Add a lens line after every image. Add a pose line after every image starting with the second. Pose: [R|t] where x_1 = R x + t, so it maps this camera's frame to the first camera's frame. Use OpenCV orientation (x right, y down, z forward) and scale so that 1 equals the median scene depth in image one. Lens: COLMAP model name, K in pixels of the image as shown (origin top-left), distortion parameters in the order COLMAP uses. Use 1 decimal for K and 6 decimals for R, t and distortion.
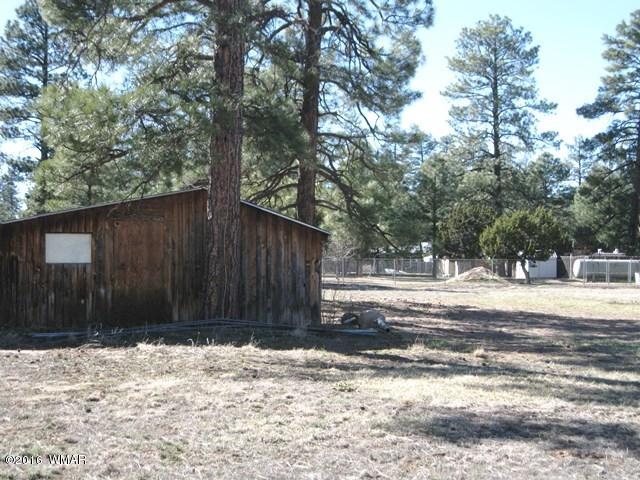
lens RADIAL K [[980.3, 0, 337.3], [0, 980.3, 240.4], [0, 0, 1]] dist [-0.121632, 0.014215]
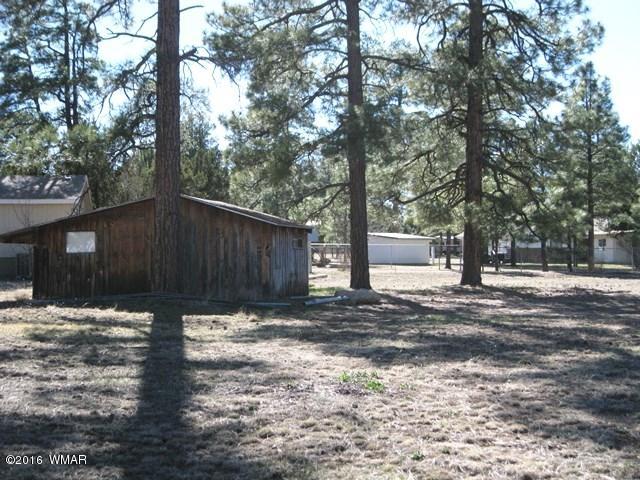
lens RADIAL K [[980.3, 0, 337.3], [0, 980.3, 240.4], [0, 0, 1]] dist [-0.121632, 0.014215]
pose [[0.820556, -0.028764, -0.570843, 0.808102], [0.029143, 0.999539, -0.008474, 0.027759], [0.570823, -0.009682, 0.821016, 0.057589]]
